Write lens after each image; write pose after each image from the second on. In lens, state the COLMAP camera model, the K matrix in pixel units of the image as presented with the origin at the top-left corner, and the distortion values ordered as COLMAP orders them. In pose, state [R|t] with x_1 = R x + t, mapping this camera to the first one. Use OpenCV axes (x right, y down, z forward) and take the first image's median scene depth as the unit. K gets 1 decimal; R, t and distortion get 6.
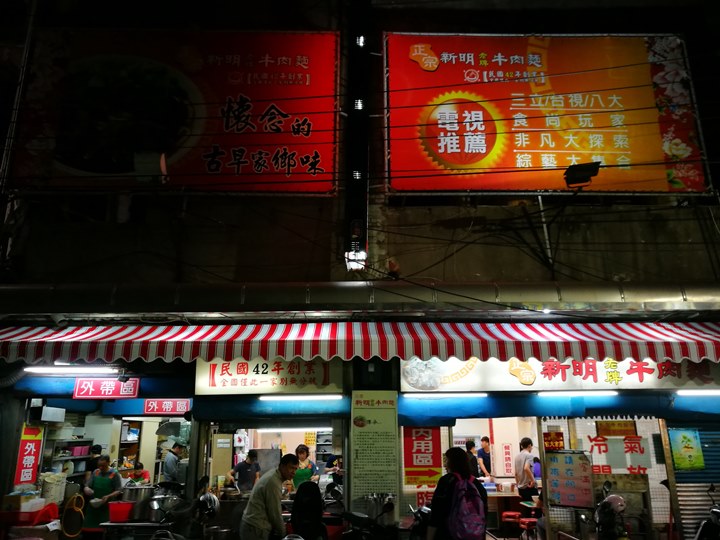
lens RADIAL K [[564.3, 0, 361.1], [0, 564.3, 270.2], [0, 0, 1]] dist [0.010362, -0.006551]
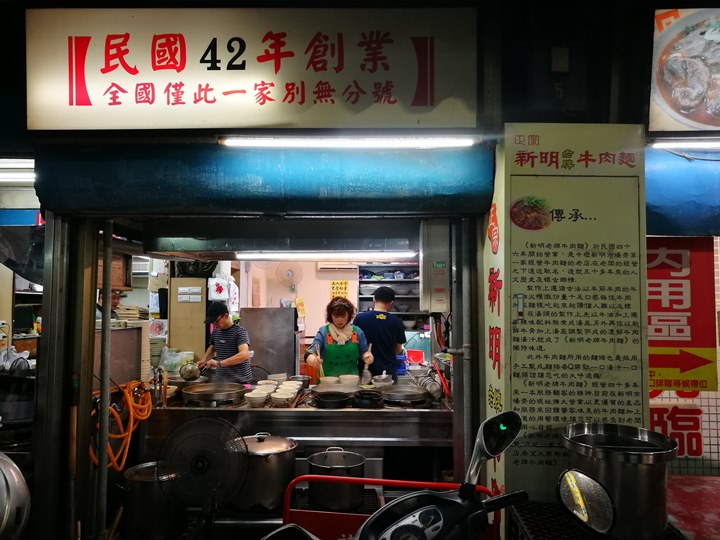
lens RADIAL K [[564.3, 0, 362.0], [0, 564.3, 273.2], [0, 0, 1]] dist [0.010362, -0.006551]
pose [[0.999664, 0.012292, -0.022825, -0.089370], [-0.006860, 0.974484, 0.224354, 0.224234], [0.025001, -0.224122, 0.974240, 0.656617]]
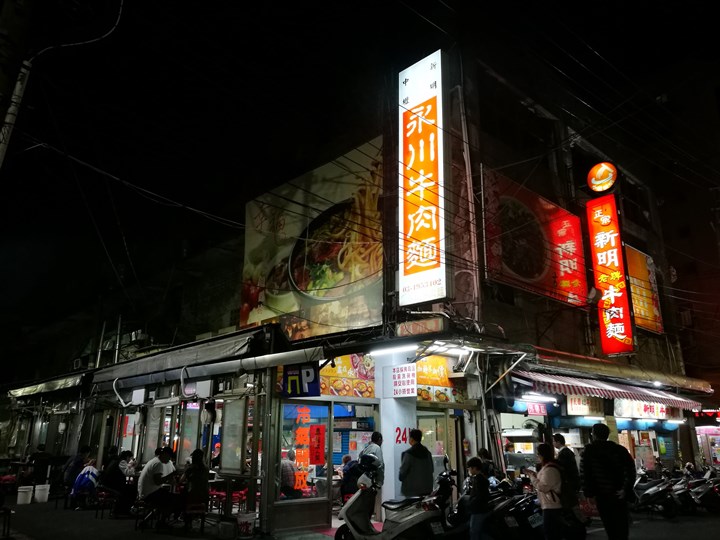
lens RADIAL K [[564.3, 0, 360.2], [0, 564.3, 269.4], [0, 0, 1]] dist [0.010362, -0.006551]
pose [[0.748008, 0.201562, 0.632343, -2.061696], [-0.202456, 0.976654, -0.071825, 0.025311], [-0.632057, -0.074296, 0.771352, 0.029003]]
